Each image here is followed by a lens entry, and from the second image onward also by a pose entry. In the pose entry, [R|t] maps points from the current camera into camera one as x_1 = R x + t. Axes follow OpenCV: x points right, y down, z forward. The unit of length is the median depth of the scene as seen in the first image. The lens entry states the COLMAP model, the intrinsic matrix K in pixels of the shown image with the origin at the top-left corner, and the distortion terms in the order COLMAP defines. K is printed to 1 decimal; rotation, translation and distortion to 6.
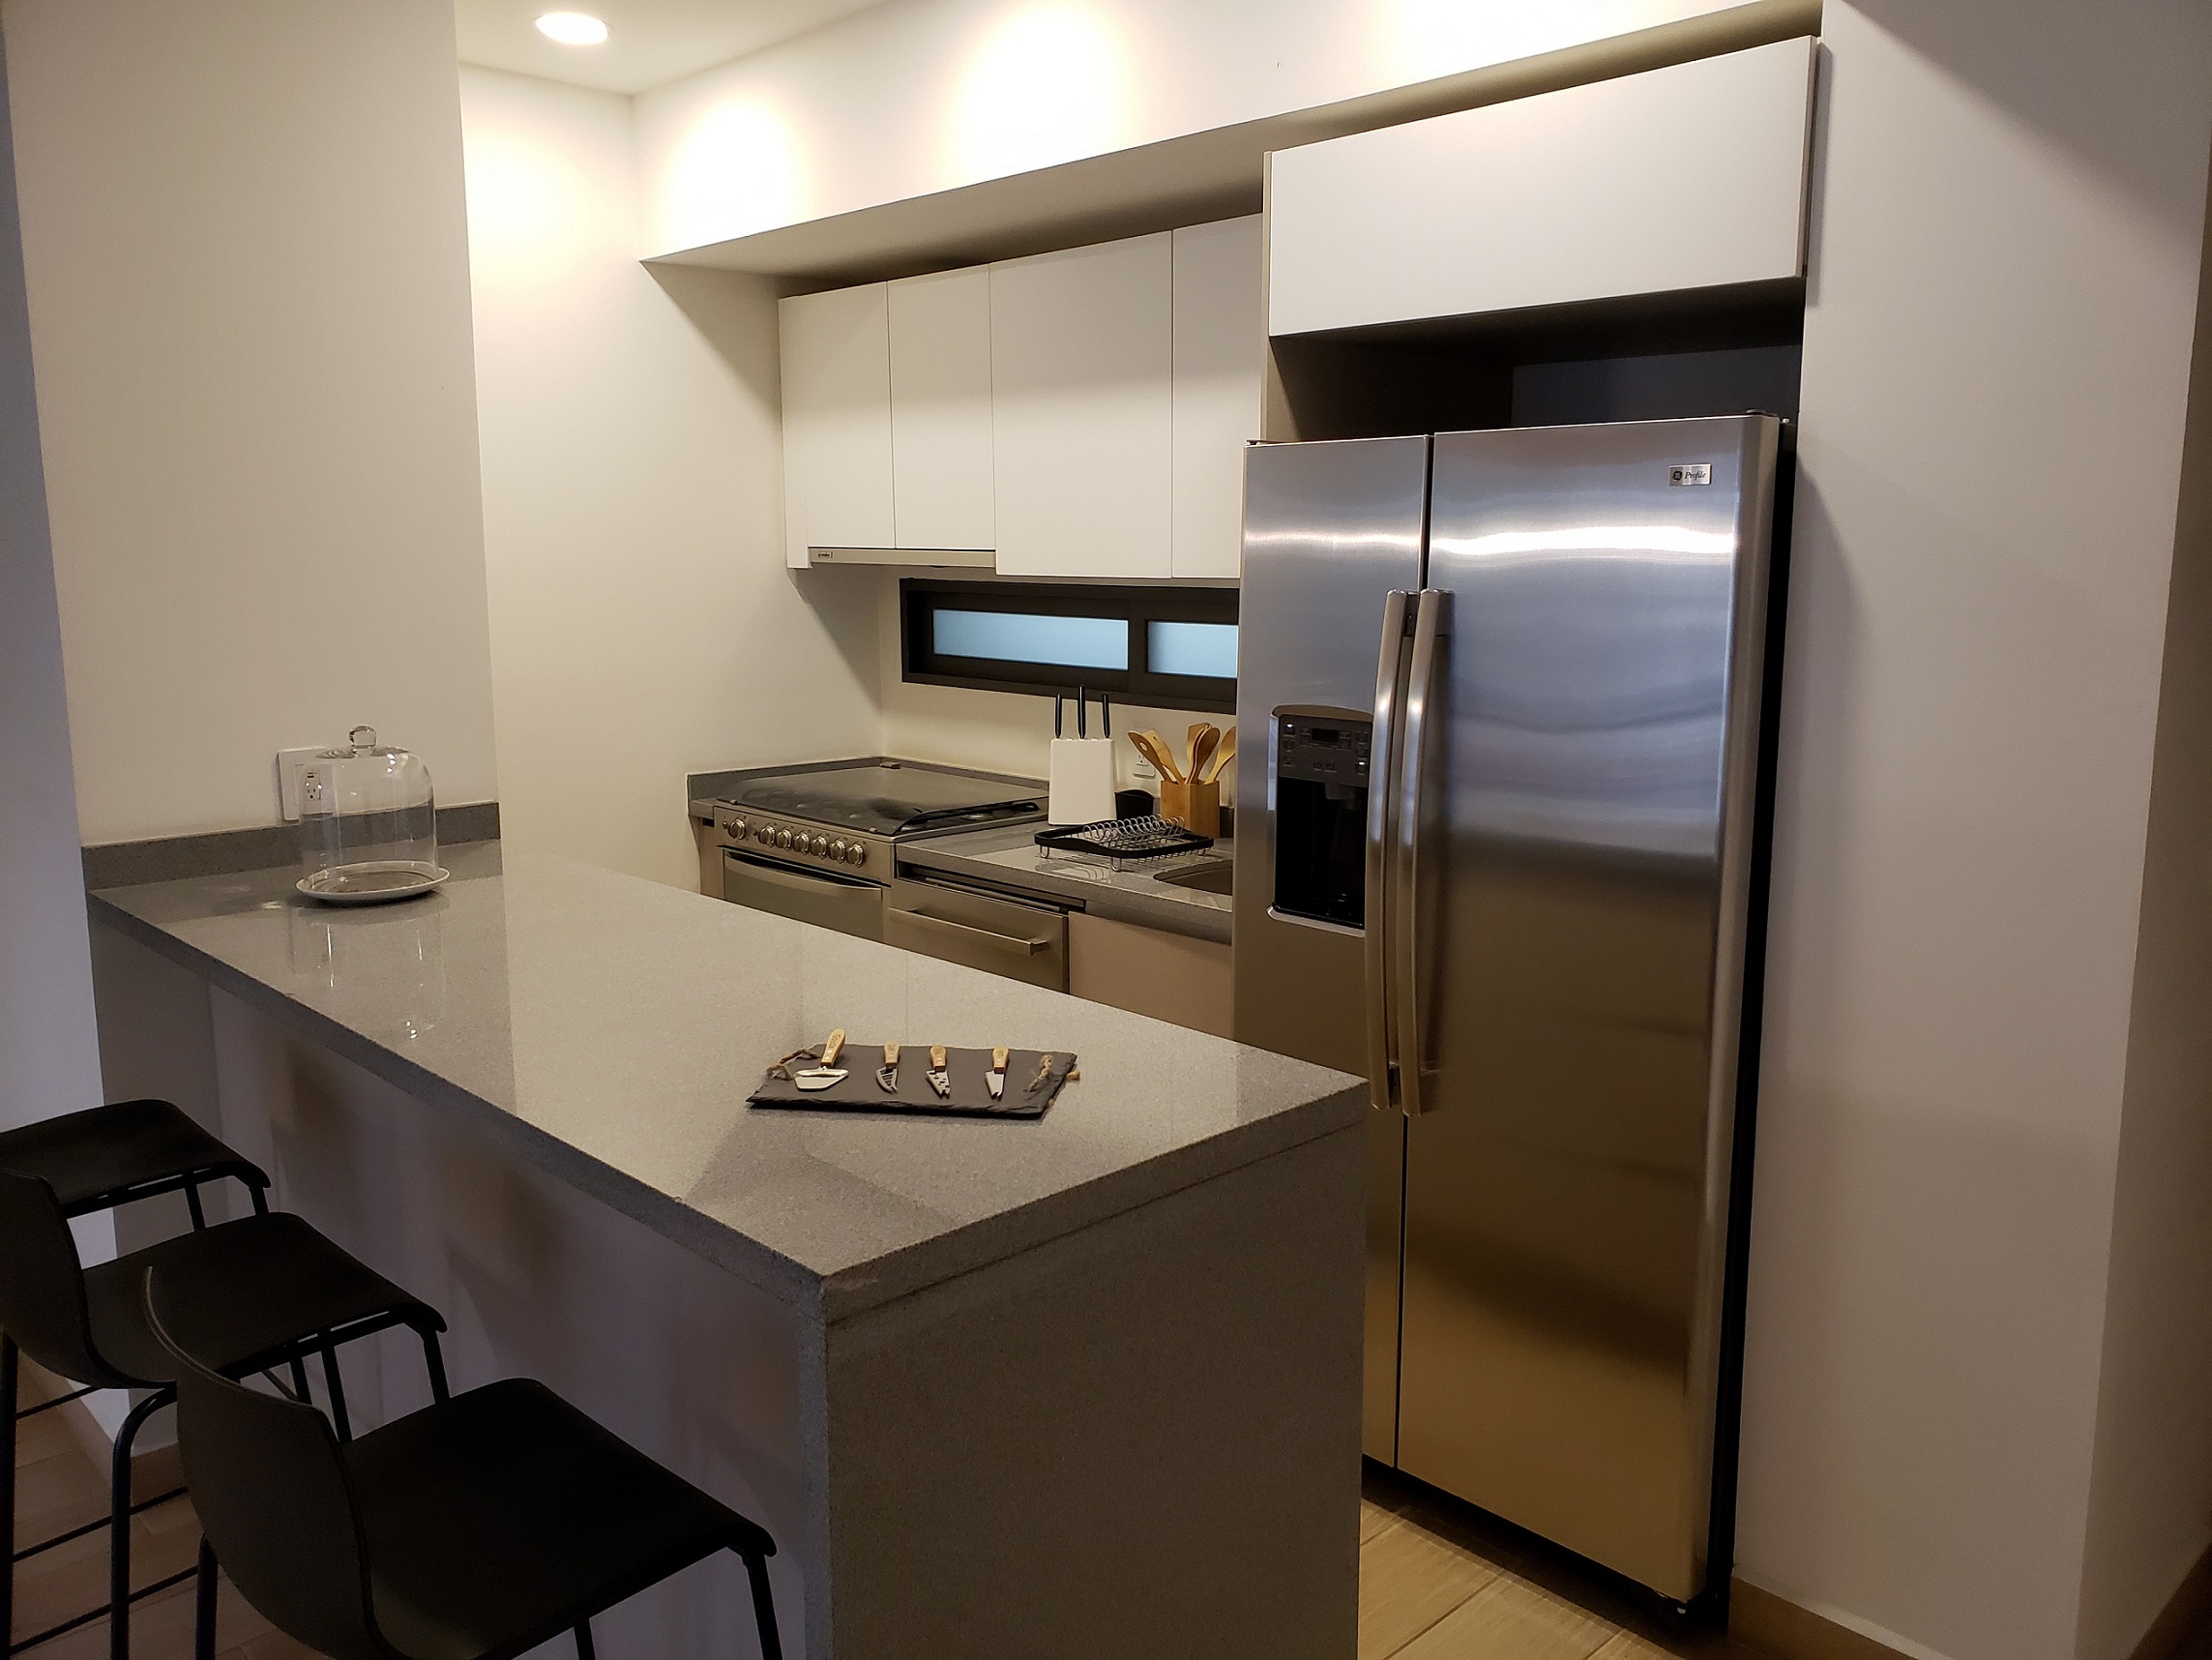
lens RADIAL K [[1713.3, 0, 1106.0], [0, 1713.3, 830.0], [0, 0, 1]] dist [-0.001003, -0.004499]
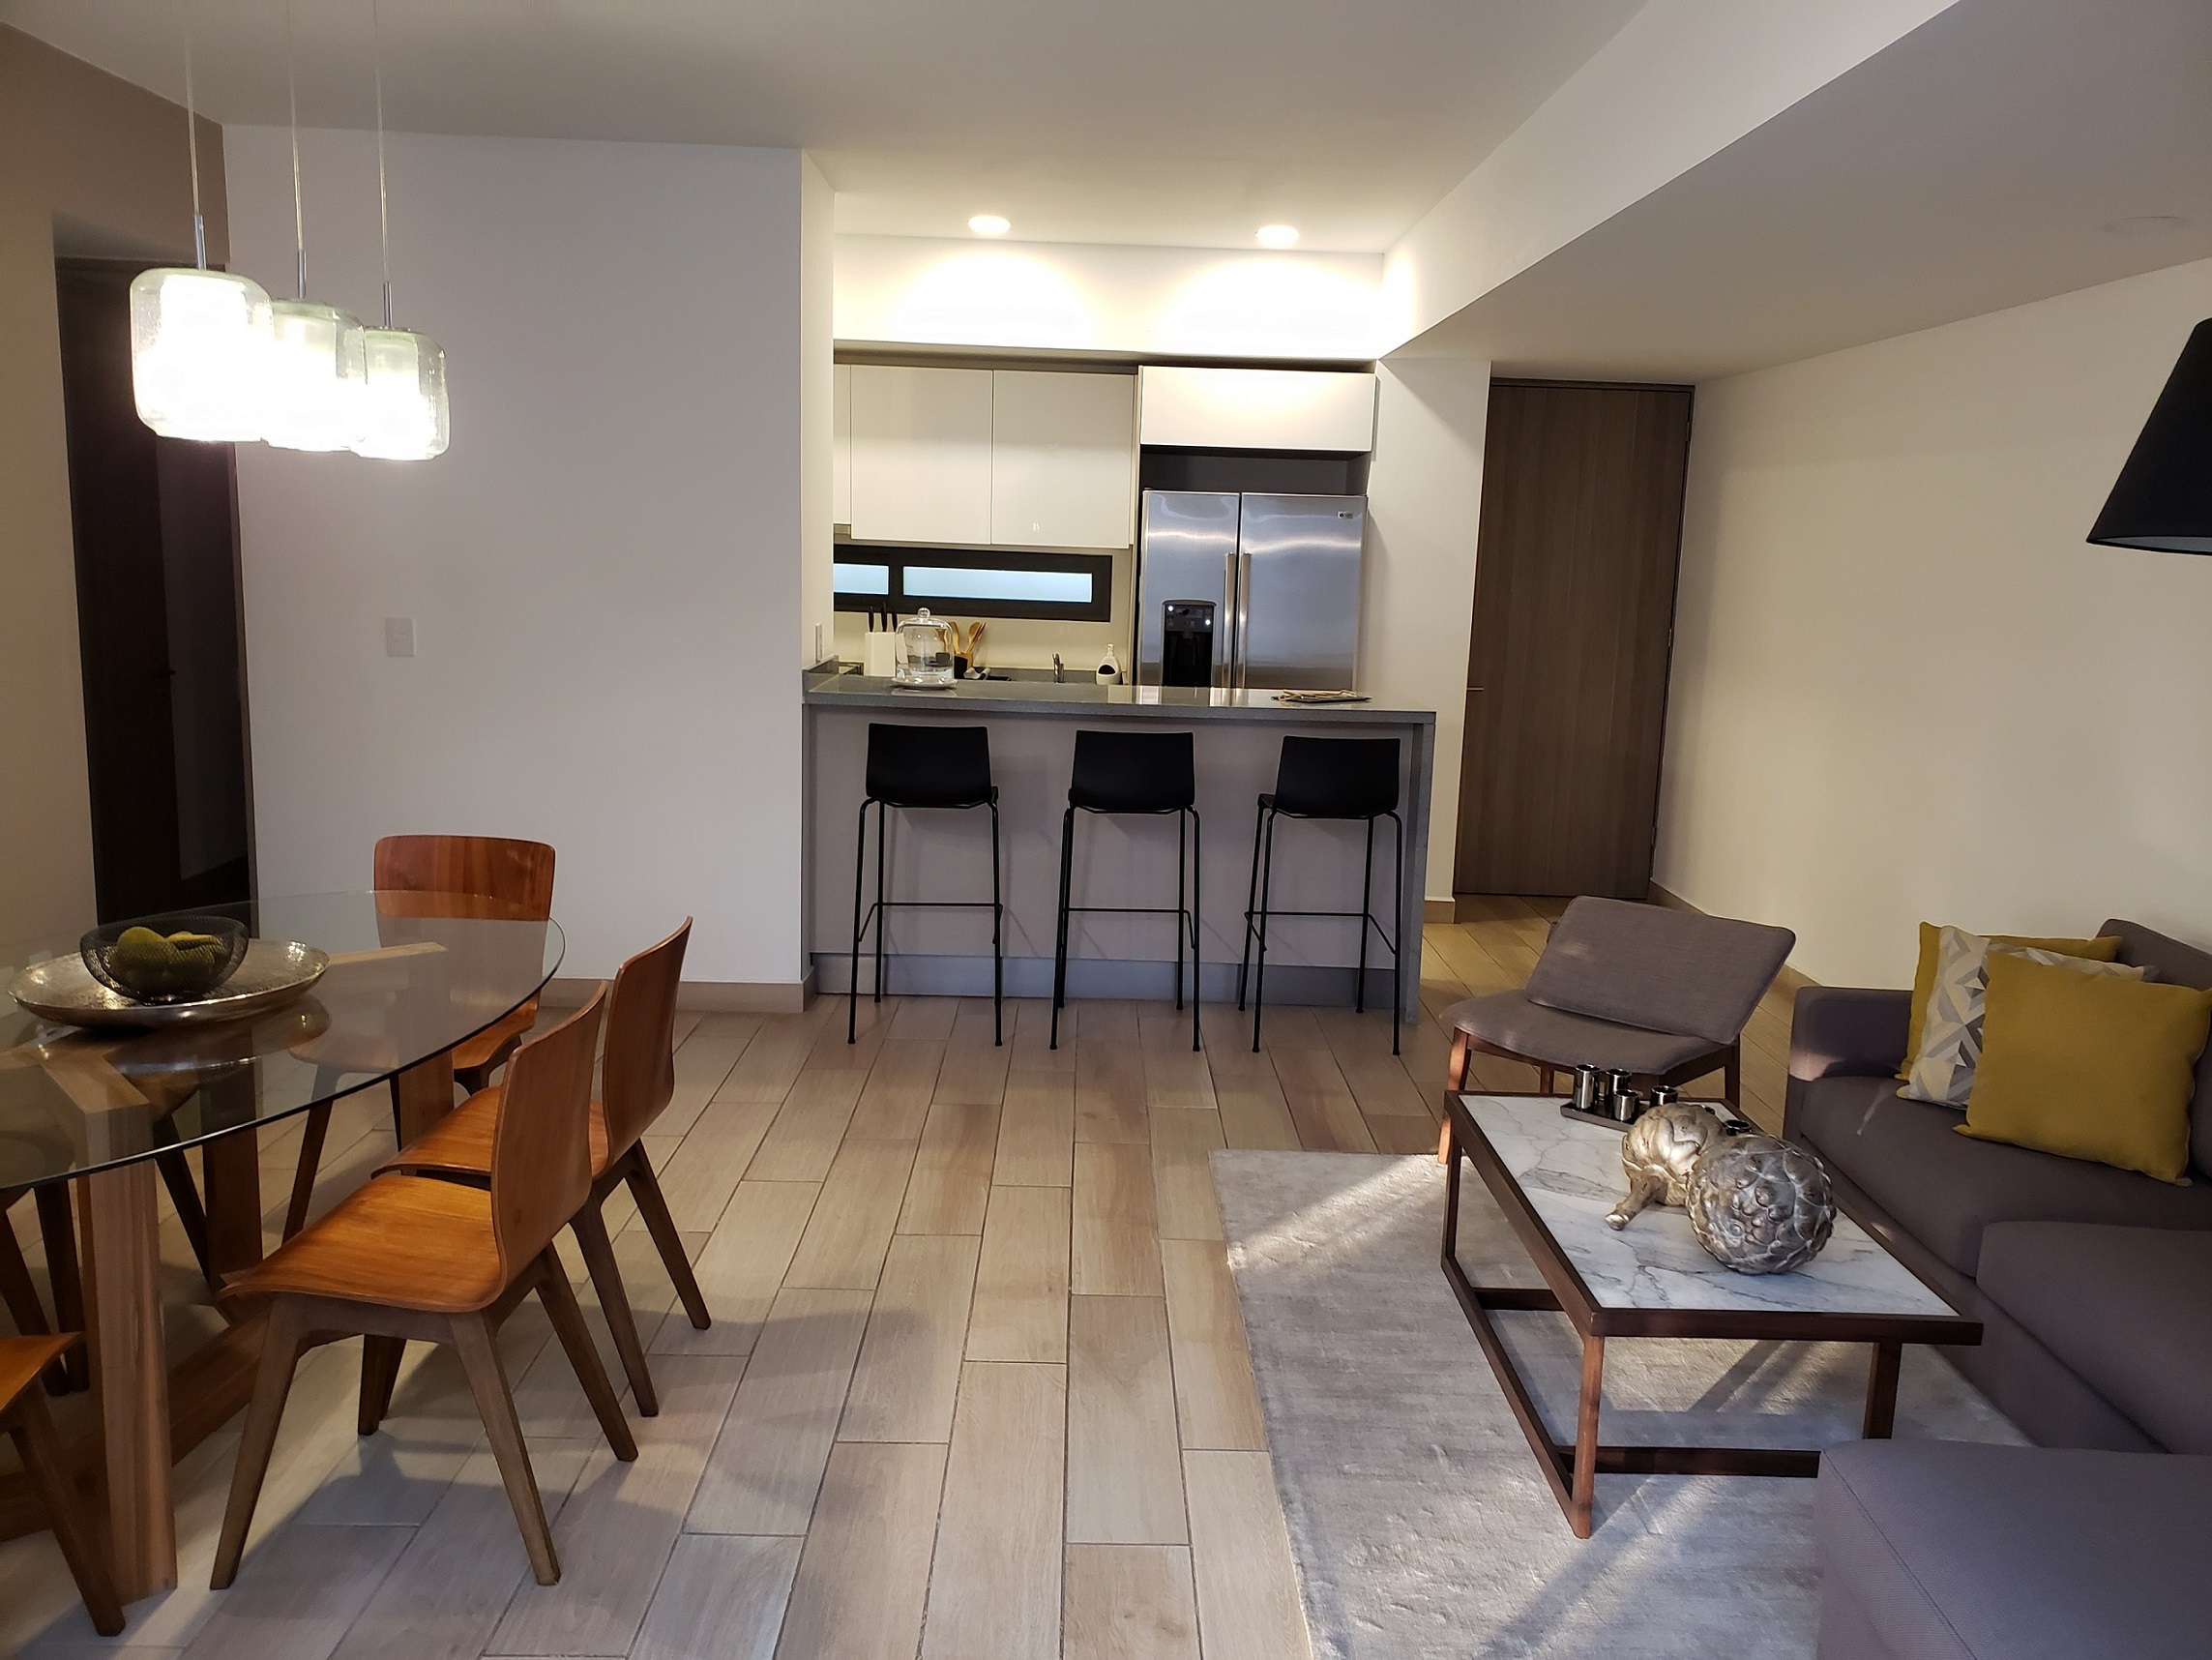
lens RADIAL K [[1713.3, 0, 1106.0], [0, 1713.3, 830.0], [0, 0, 1]] dist [-0.001003, -0.004499]
pose [[0.686959, -0.096072, 0.720318, -1.588453], [0.083075, 0.995107, 0.053494, 0.102993], [-0.721932, 0.023092, 0.691578, -0.538443]]
